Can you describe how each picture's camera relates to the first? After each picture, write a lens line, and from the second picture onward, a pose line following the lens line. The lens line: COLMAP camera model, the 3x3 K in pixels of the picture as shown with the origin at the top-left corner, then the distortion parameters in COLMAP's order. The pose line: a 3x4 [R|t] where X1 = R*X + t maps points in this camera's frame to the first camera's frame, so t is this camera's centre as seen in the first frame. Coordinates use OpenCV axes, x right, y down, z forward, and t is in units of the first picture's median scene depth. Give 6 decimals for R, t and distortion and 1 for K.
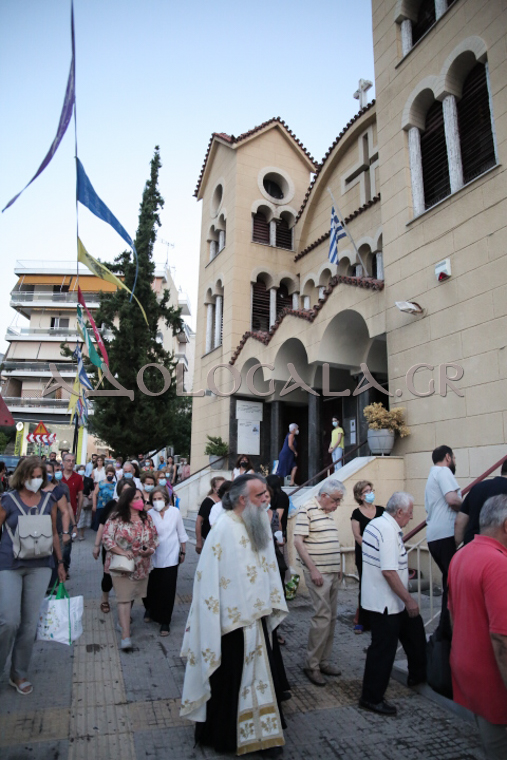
lens RADIAL K [[518.8, 0, 253.5], [0, 518.8, 380.0], [0, 0, 1]] dist [-0.009301, -0.001891]
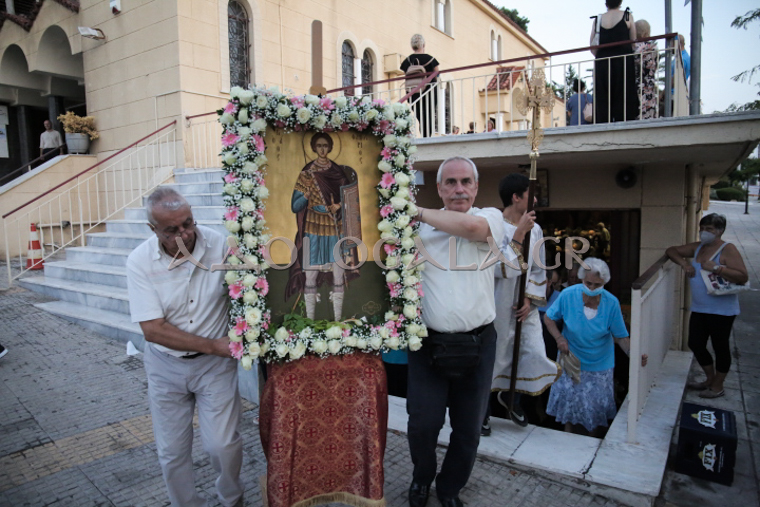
lens RADIAL K [[518.8, 0, 380.0], [0, 518.8, 253.5], [0, 0, 1]] dist [-0.009301, -0.001891]
pose [[0.875478, -0.085494, 0.475636, 0.265991], [-0.065848, 0.953943, 0.292671, -0.043609], [-0.478752, -0.287547, 0.829526, -0.485818]]
